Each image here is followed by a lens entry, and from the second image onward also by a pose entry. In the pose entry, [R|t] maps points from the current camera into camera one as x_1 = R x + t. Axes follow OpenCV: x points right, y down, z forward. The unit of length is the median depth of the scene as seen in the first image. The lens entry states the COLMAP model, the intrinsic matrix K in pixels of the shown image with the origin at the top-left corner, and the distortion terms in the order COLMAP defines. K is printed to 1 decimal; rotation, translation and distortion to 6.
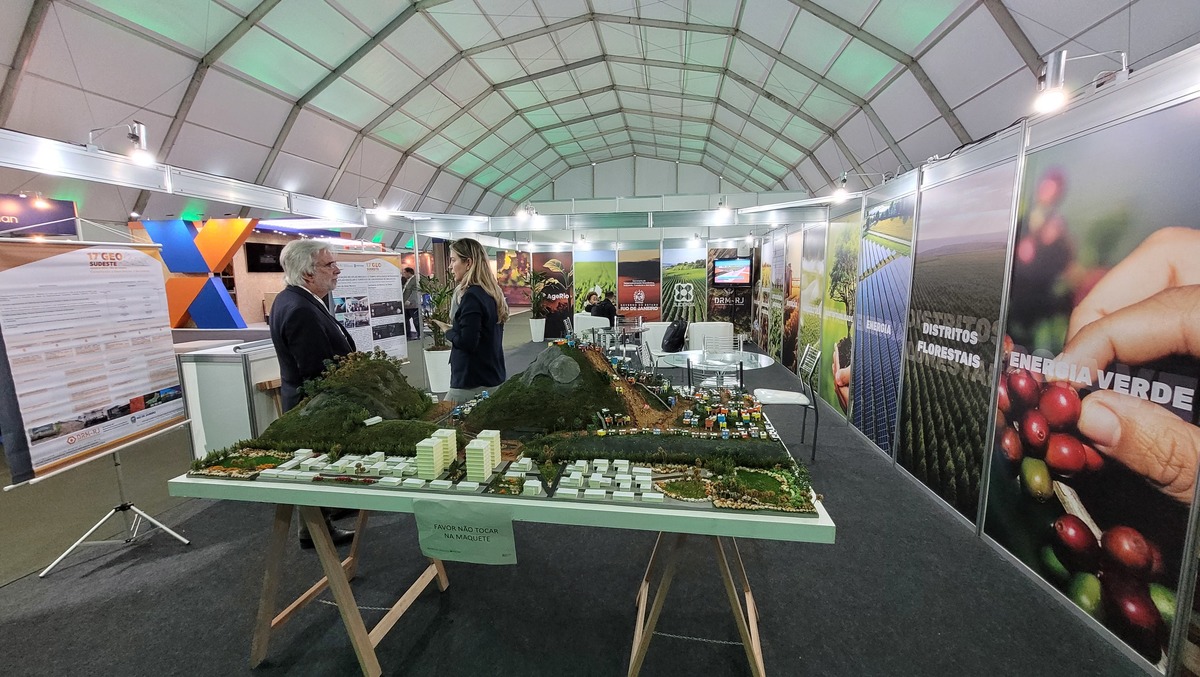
lens RADIAL K [[467.9, 0, 599.0], [0, 467.9, 345.8], [0, 0, 1]] dist [-0.000132, -0.000709]
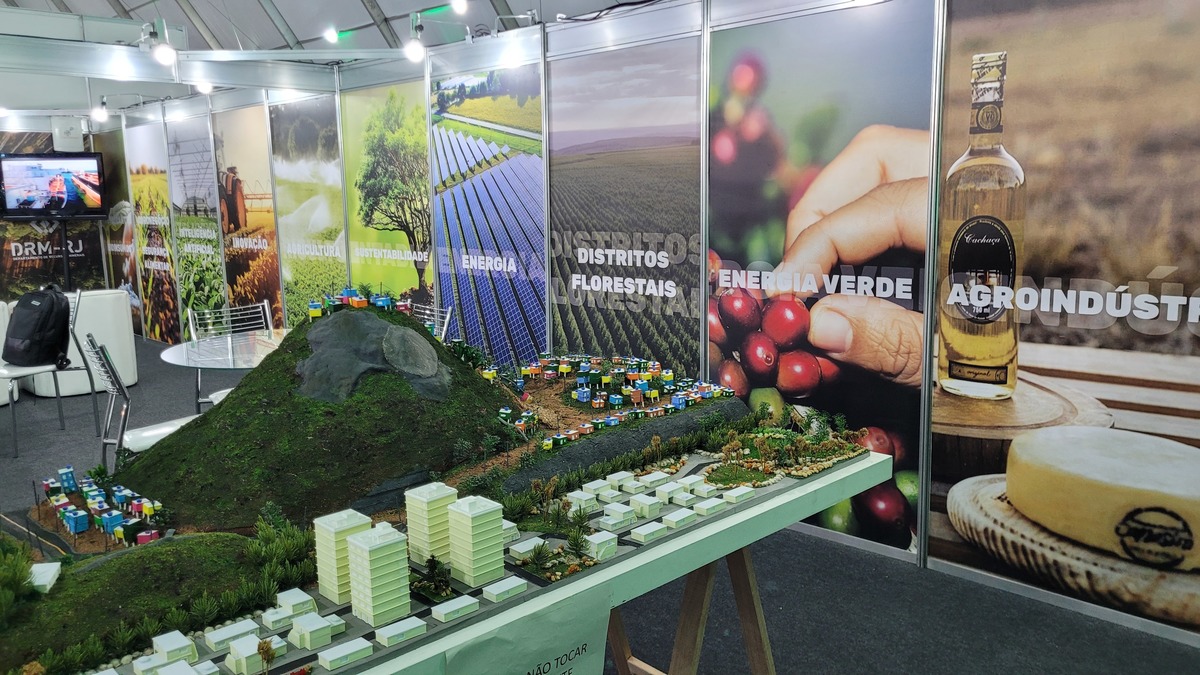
lens RADIAL K [[898.6, 0, 597.9], [0, 898.6, 337.5], [0, 0, 1]] dist [0.051584, 0.002205]
pose [[0.599337, -0.129512, 0.789950, -0.532076], [0.128407, 0.989601, 0.064822, 0.000379], [-0.790131, 0.062585, 0.609735, 0.205780]]
